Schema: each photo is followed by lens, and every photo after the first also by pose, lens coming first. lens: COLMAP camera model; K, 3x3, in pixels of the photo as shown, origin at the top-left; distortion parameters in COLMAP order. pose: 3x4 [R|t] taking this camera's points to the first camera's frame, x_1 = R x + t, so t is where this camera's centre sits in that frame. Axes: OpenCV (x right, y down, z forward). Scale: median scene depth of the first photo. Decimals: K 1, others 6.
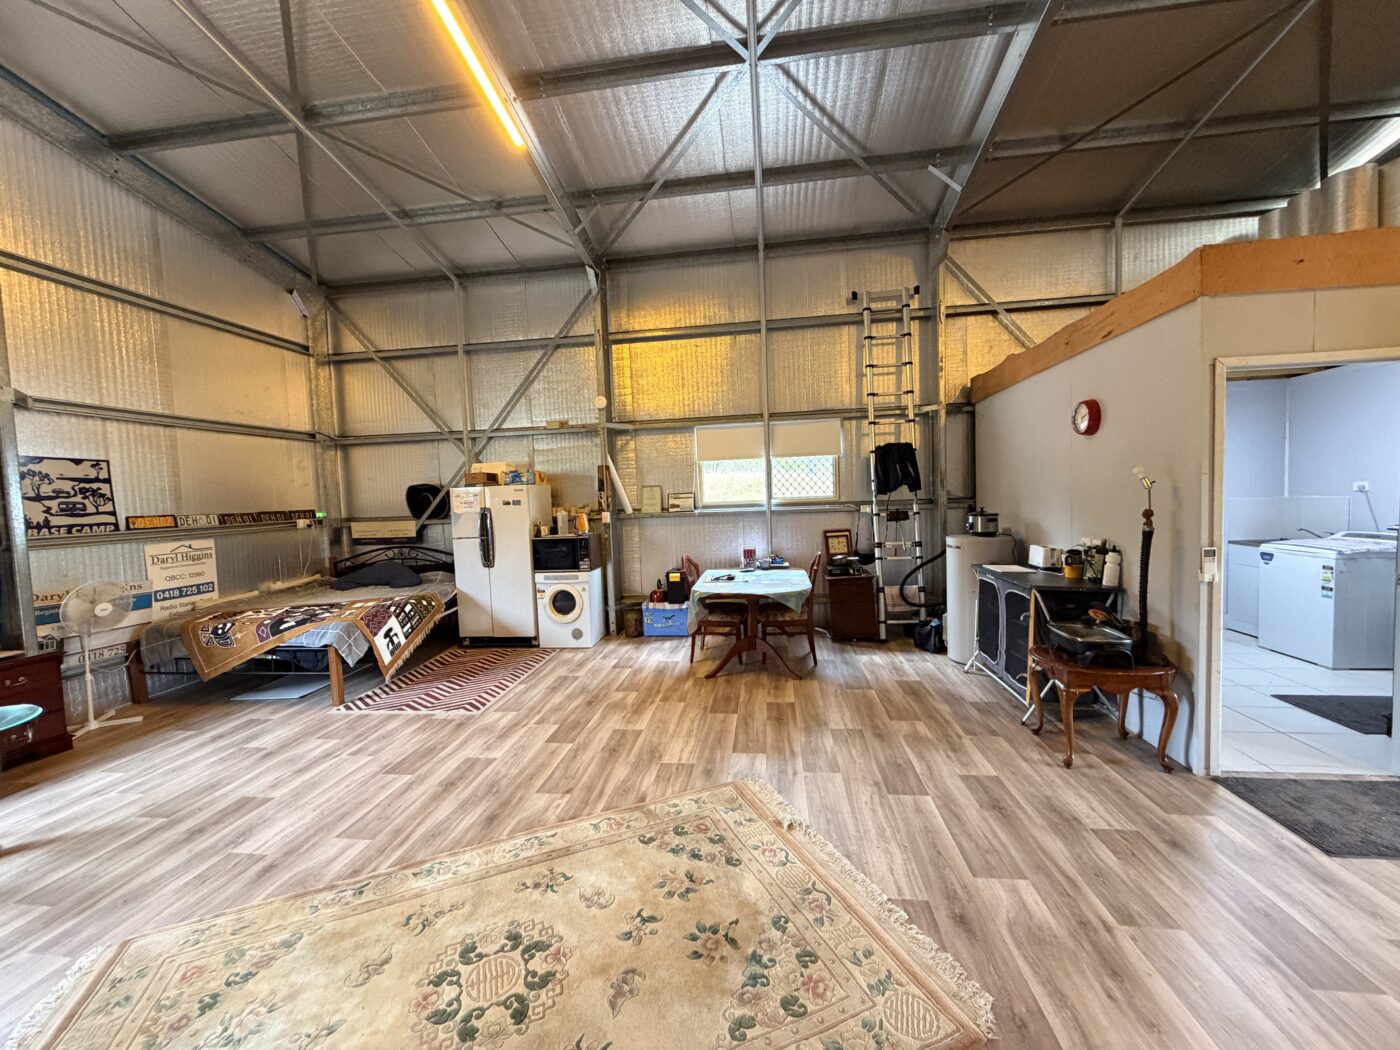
lens RADIAL K [[553.0, 0, 698.4], [0, 553.0, 526.2], [0, 0, 1]] dist [0.001629, -0.000931]
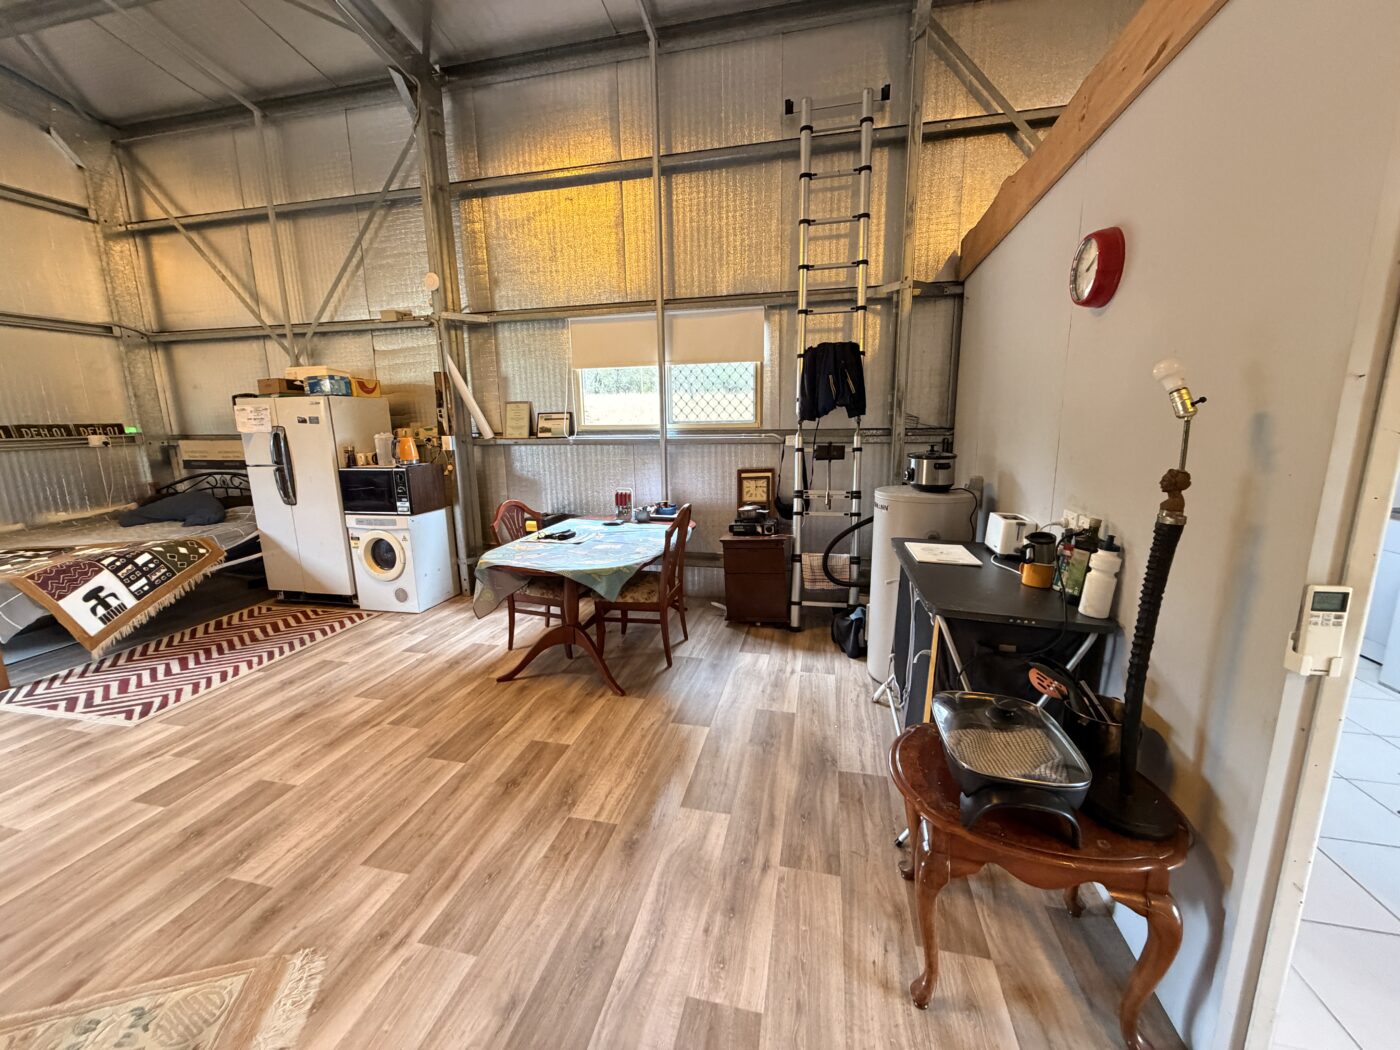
lens RADIAL K [[553.0, 0, 698.1], [0, 553.0, 525.7], [0, 0, 1]] dist [0.001629, -0.000931]
pose [[0.995206, 0.039986, -0.089250, 0.268096], [-0.027433, 0.990096, 0.137686, -0.019437], [0.093871, -0.134578, 0.986447, 0.301463]]
